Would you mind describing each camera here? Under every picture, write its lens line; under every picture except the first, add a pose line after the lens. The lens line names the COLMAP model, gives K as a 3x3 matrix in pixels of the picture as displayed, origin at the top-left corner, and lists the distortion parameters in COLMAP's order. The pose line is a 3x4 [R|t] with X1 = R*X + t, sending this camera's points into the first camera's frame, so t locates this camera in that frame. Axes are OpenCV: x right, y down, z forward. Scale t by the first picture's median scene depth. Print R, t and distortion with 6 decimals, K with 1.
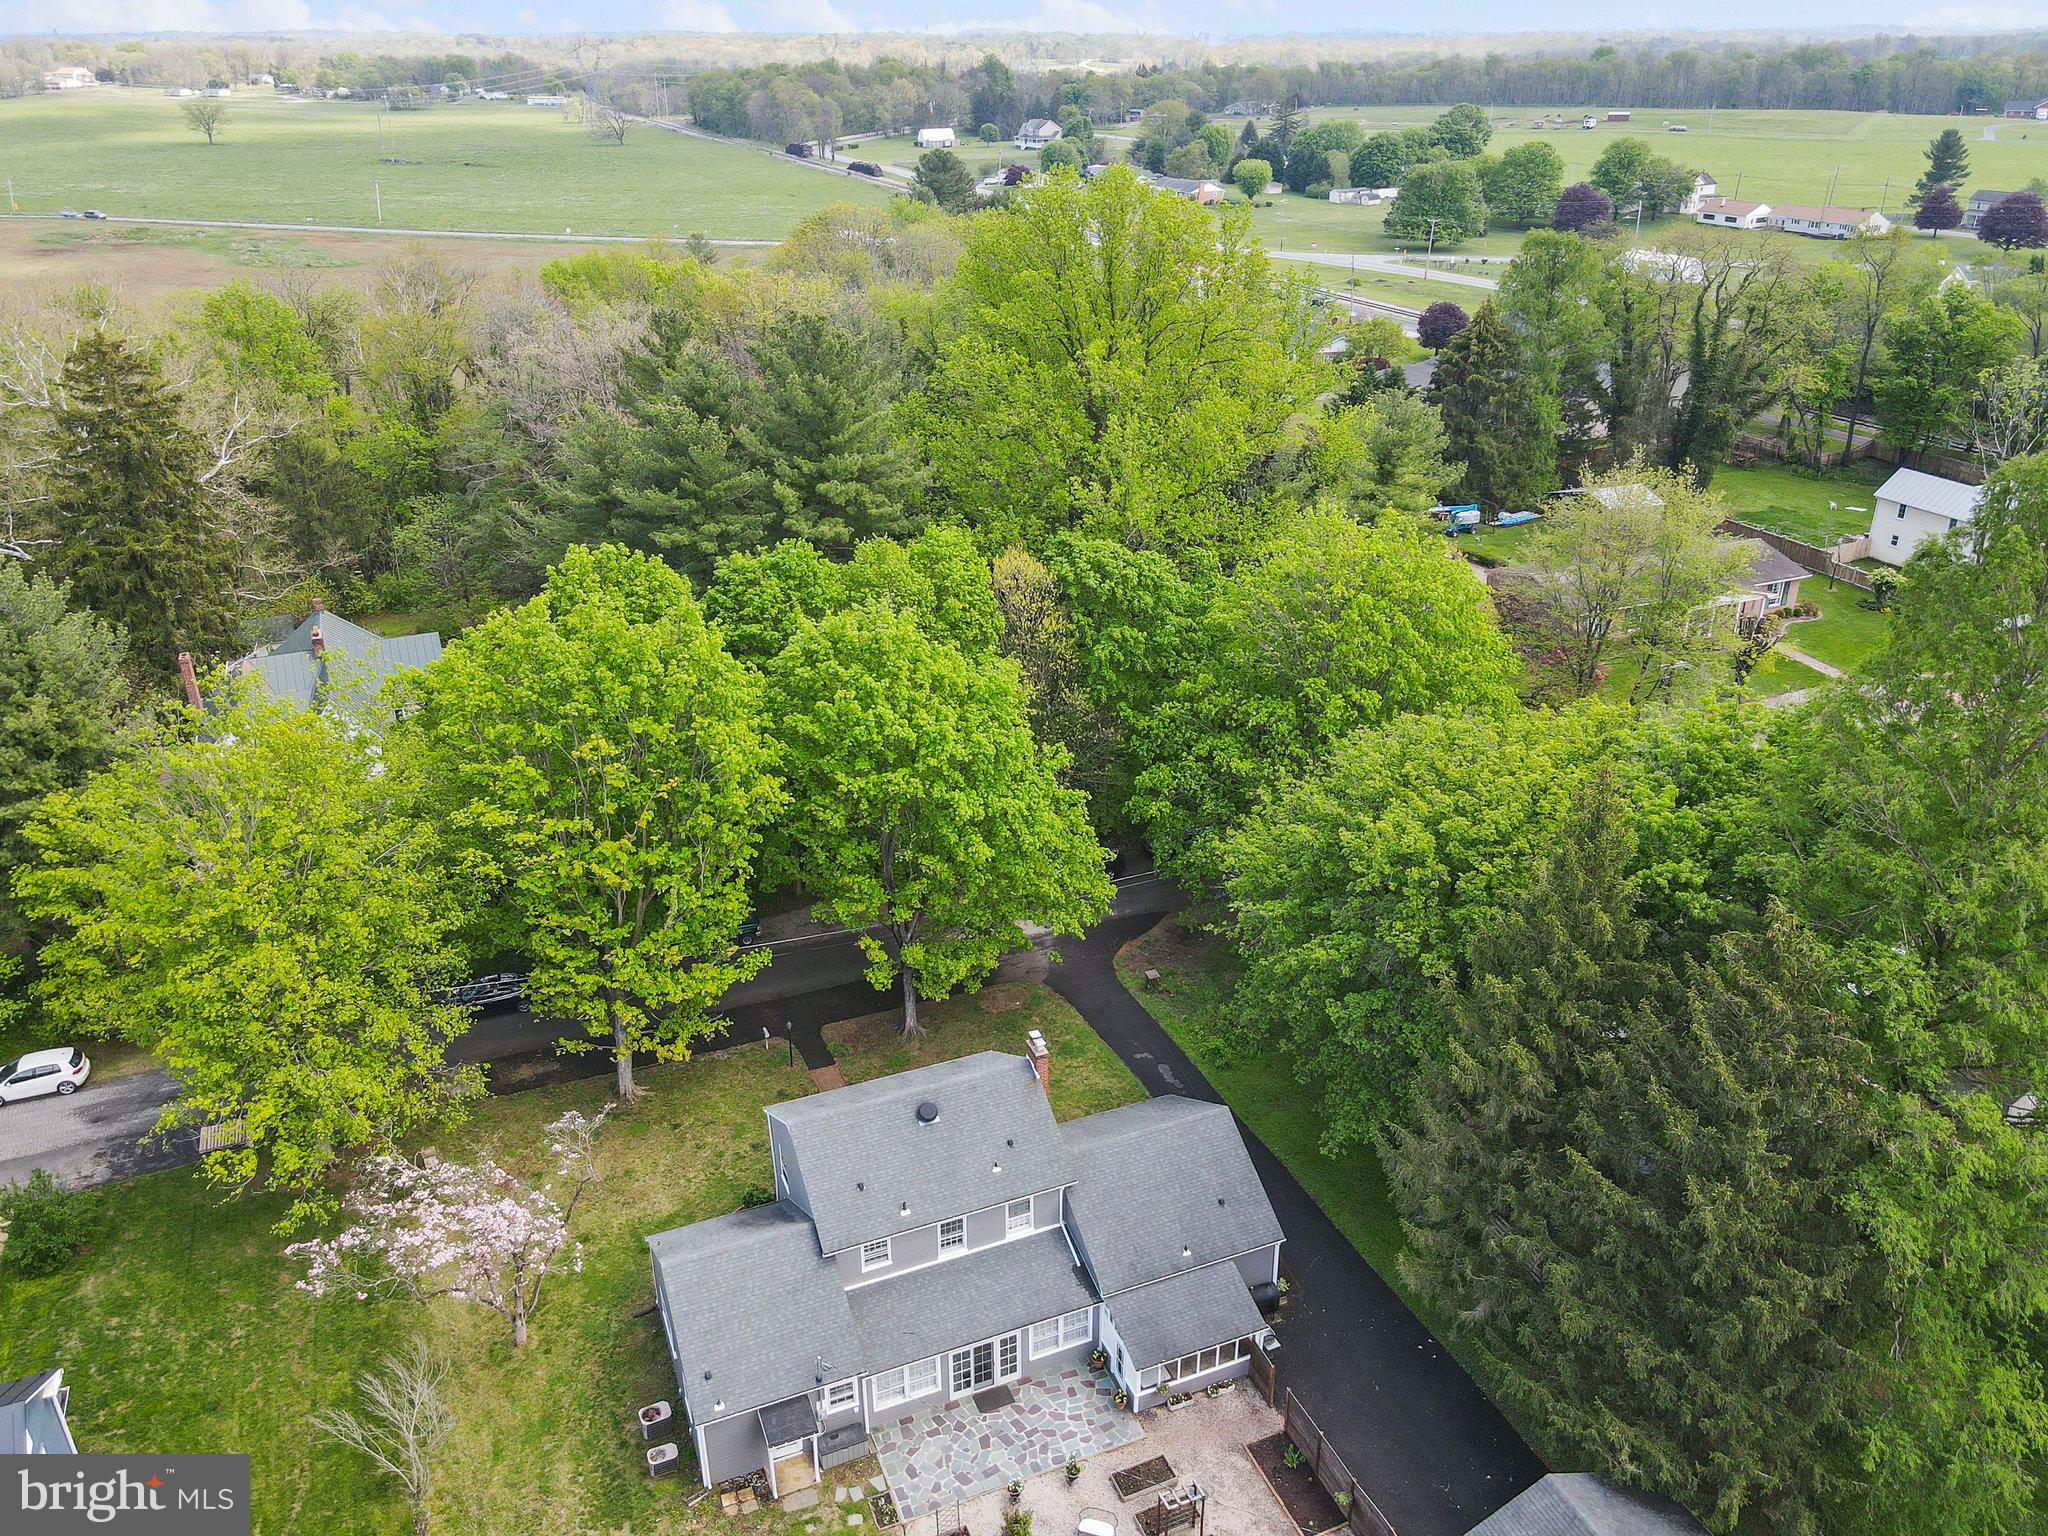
lens RADIAL K [[1552.2, 0, 1024.0], [0, 1552.2, 768.0], [0, 0, 1]] dist [0.022892, 0.008663]
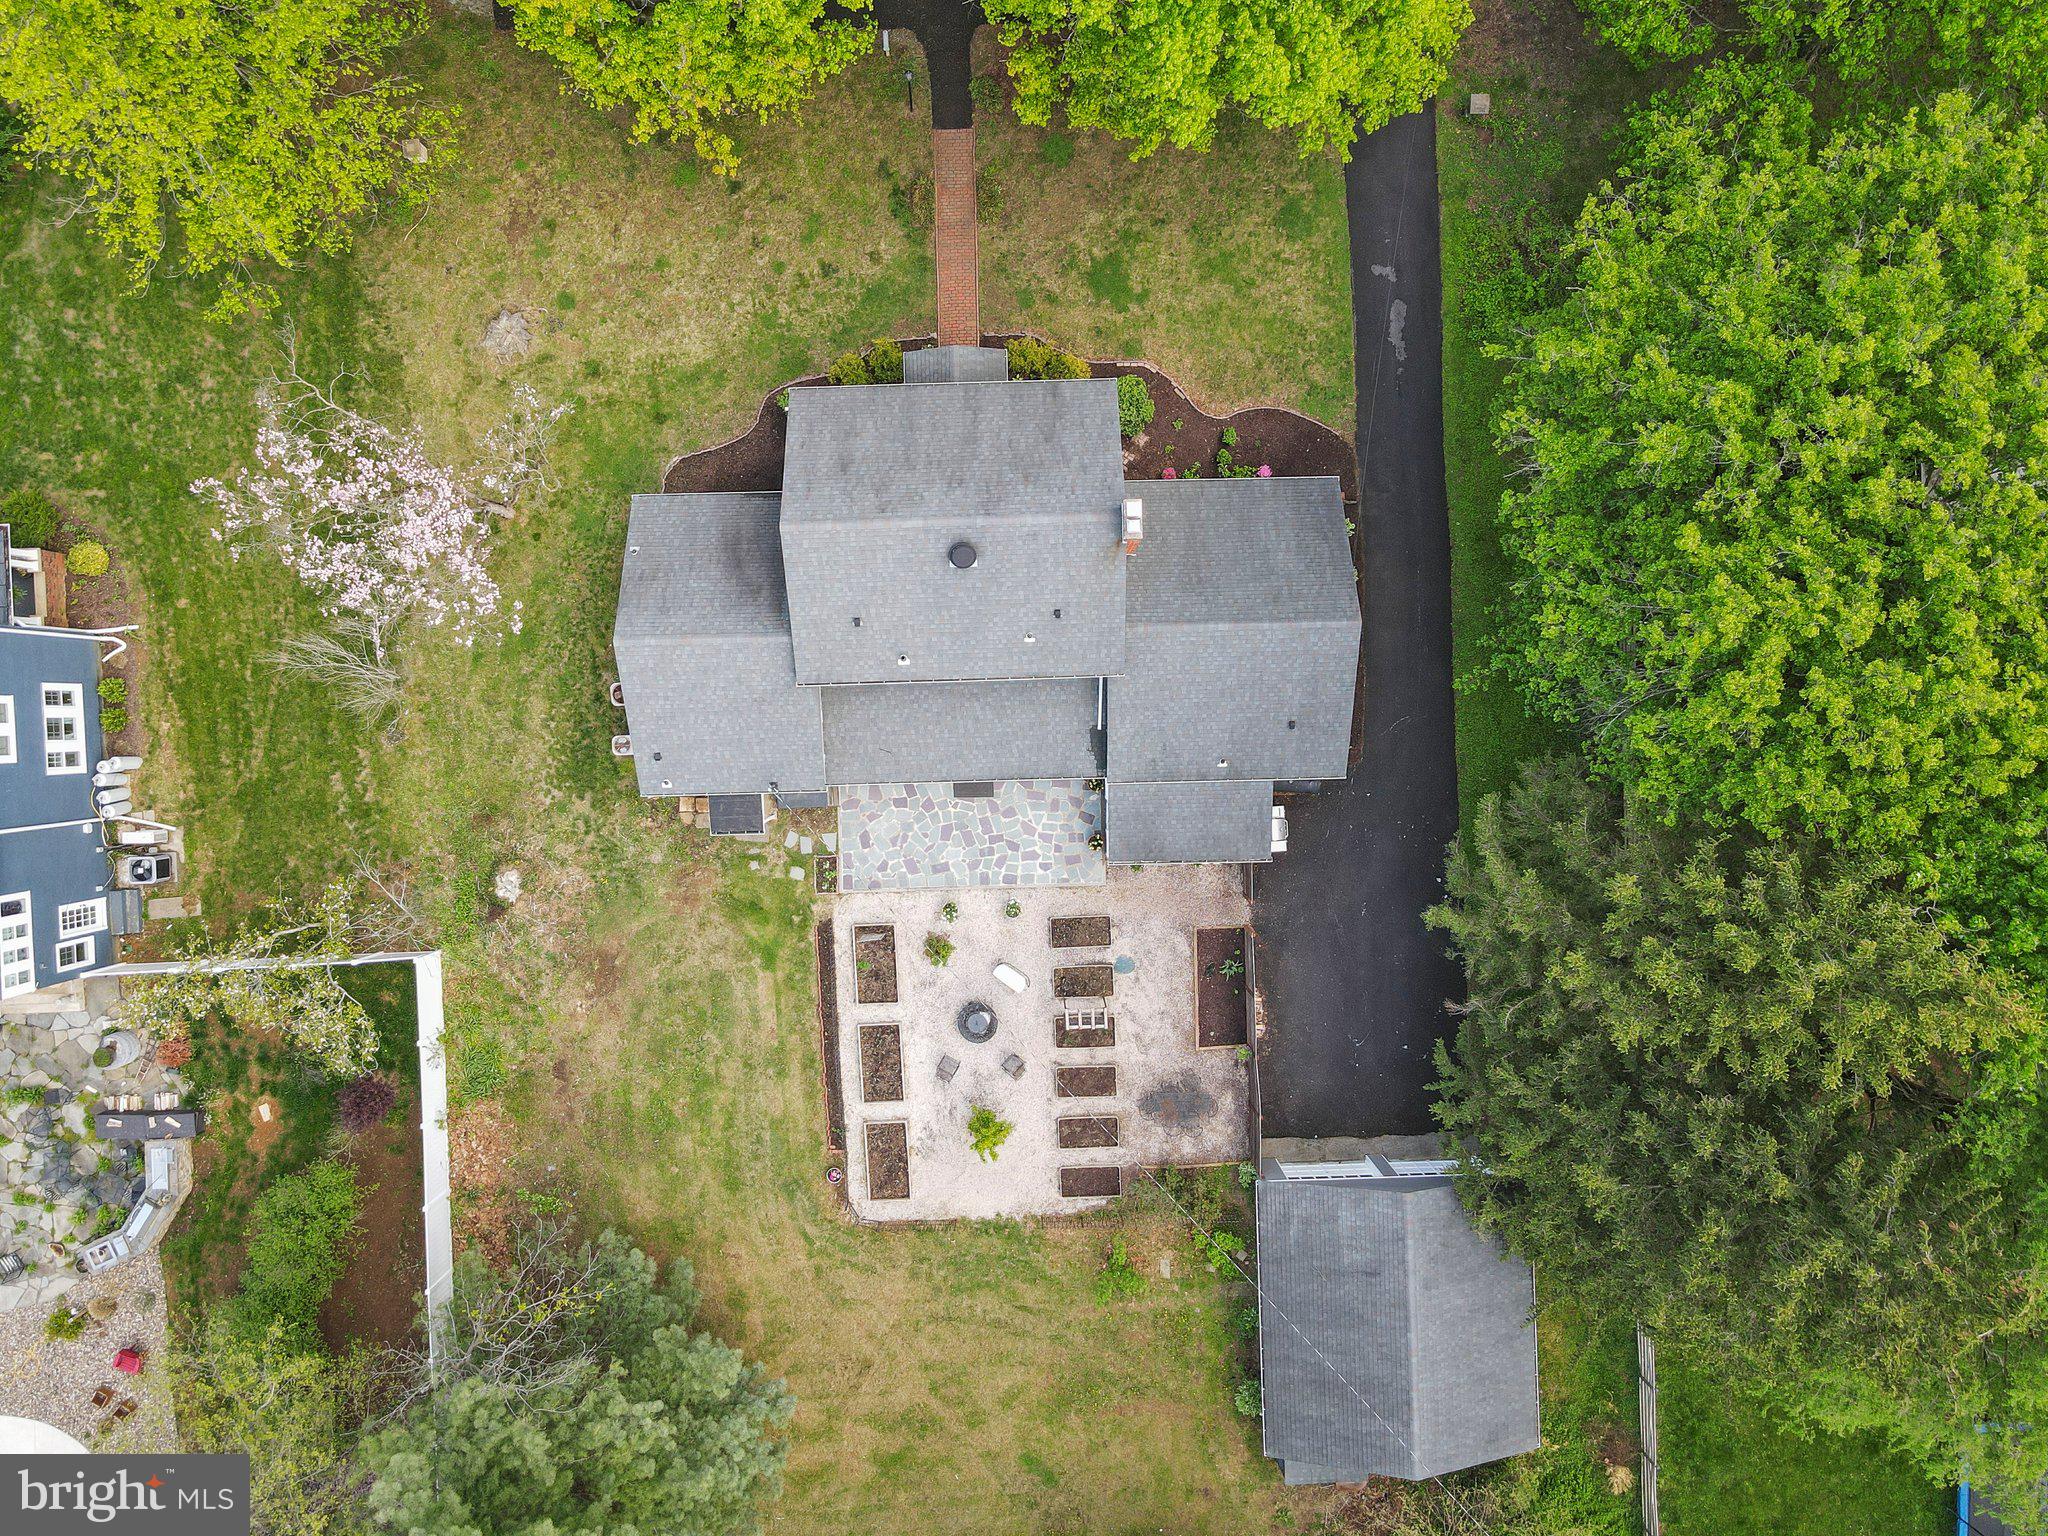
lens RADIAL K [[1505.8, 0, 1024.9], [0, 1505.8, 751.2], [0, 0, 1]] dist [-0.018362, 0.088761]
pose [[0.934675, 0.355124, 0.016429, -0.010240], [-0.163593, 0.388622, 0.906758, -0.349156], [0.315626, -0.850212, 0.421331, 0.523859]]
